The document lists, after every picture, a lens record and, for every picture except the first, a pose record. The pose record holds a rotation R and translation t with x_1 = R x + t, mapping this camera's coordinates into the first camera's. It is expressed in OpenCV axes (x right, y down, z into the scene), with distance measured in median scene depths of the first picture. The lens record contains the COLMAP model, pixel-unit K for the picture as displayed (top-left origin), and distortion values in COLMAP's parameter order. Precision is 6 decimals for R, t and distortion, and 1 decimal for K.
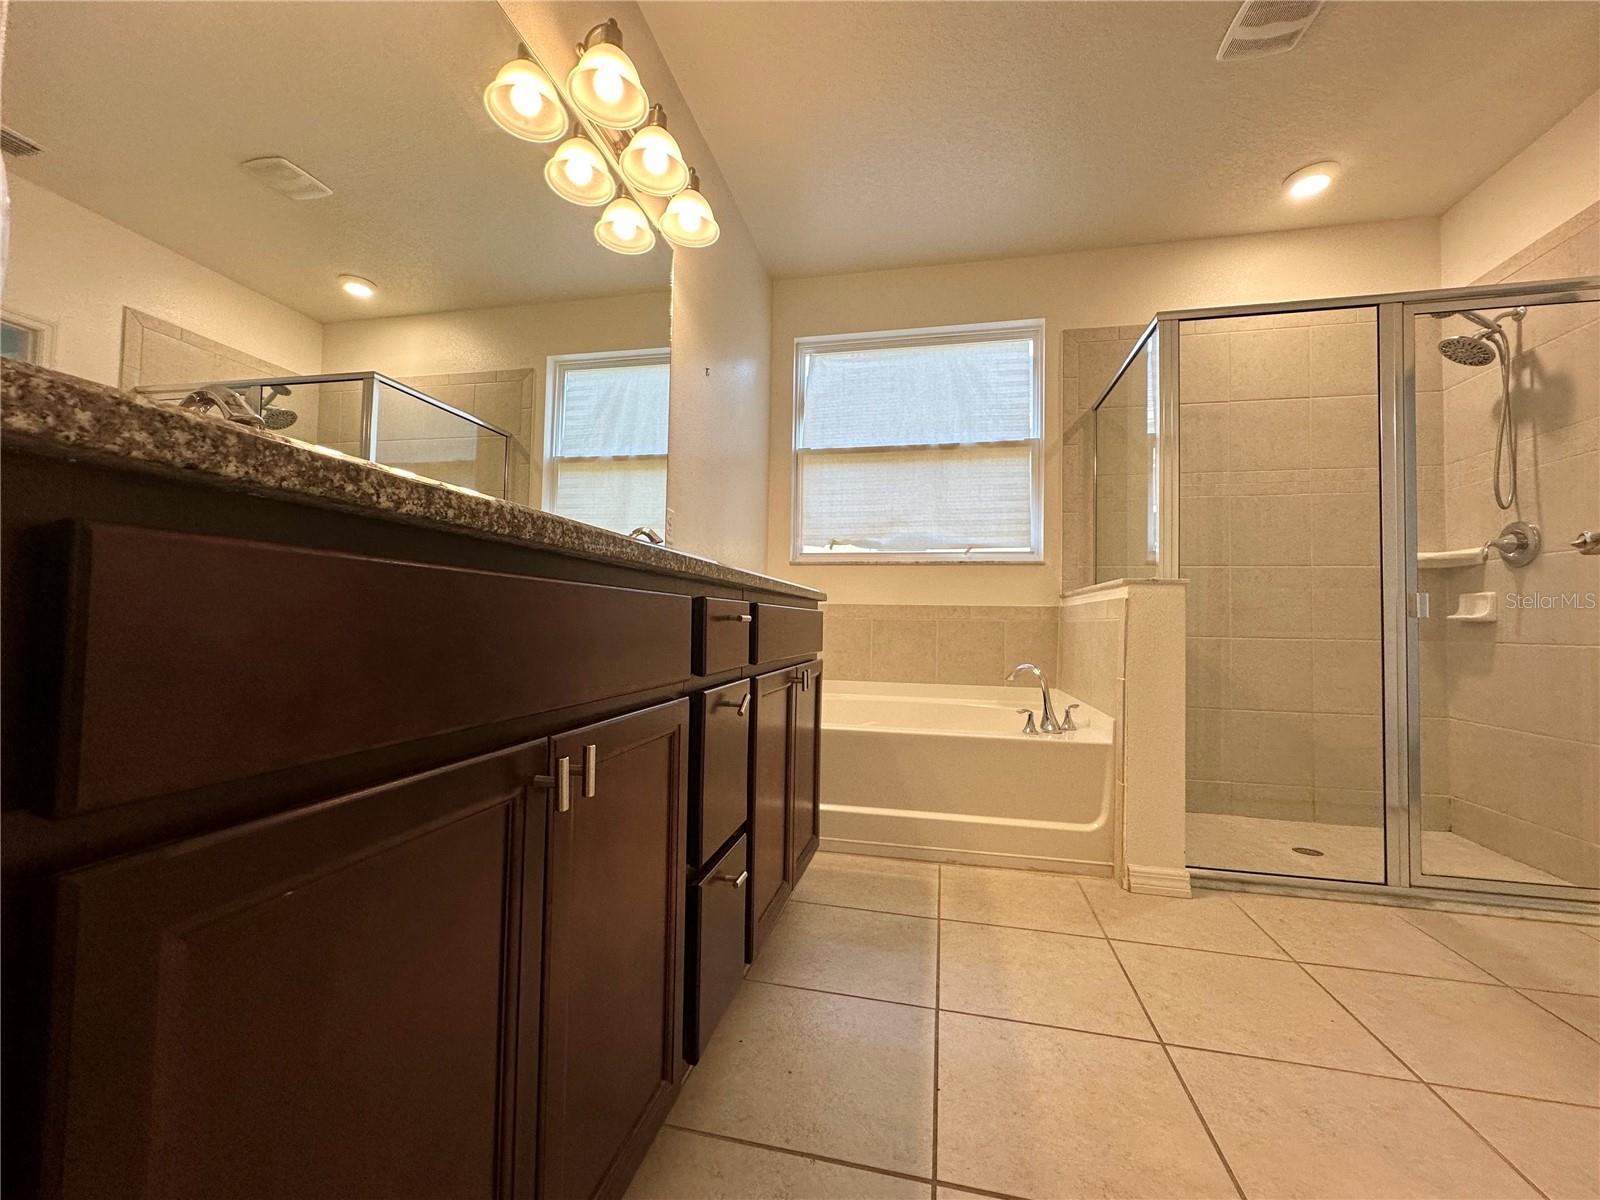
lens RADIAL K [[635.9, 0, 793.6], [0, 635.9, 604.4], [0, 0, 1]] dist [-0.000986, 0.000341]
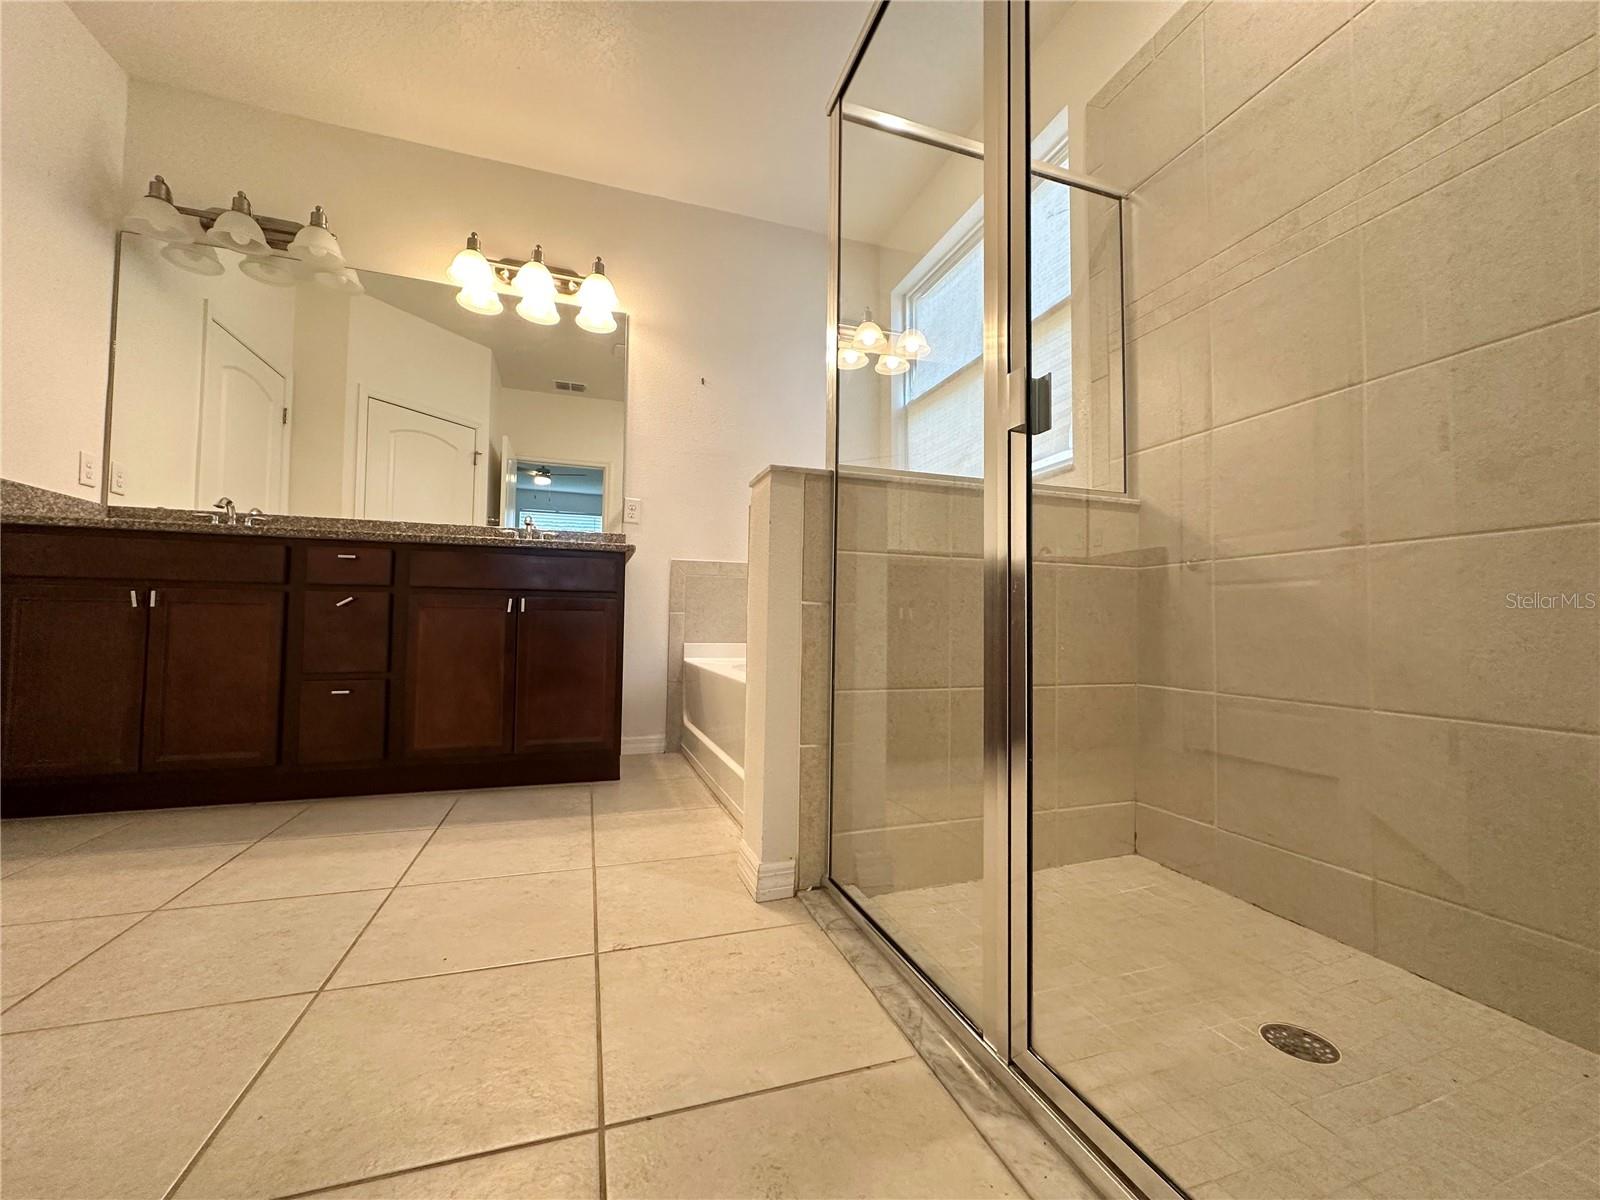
lens RADIAL K [[635.9, 0, 796.1], [0, 635.9, 596.3], [0, 0, 1]] dist [-0.000986, 0.000341]
pose [[0.517027, -0.051556, -0.854415, 1.180402], [0.024367, 0.998666, -0.045515, 0.135520], [0.855622, 0.002713, 0.517594, 0.605610]]
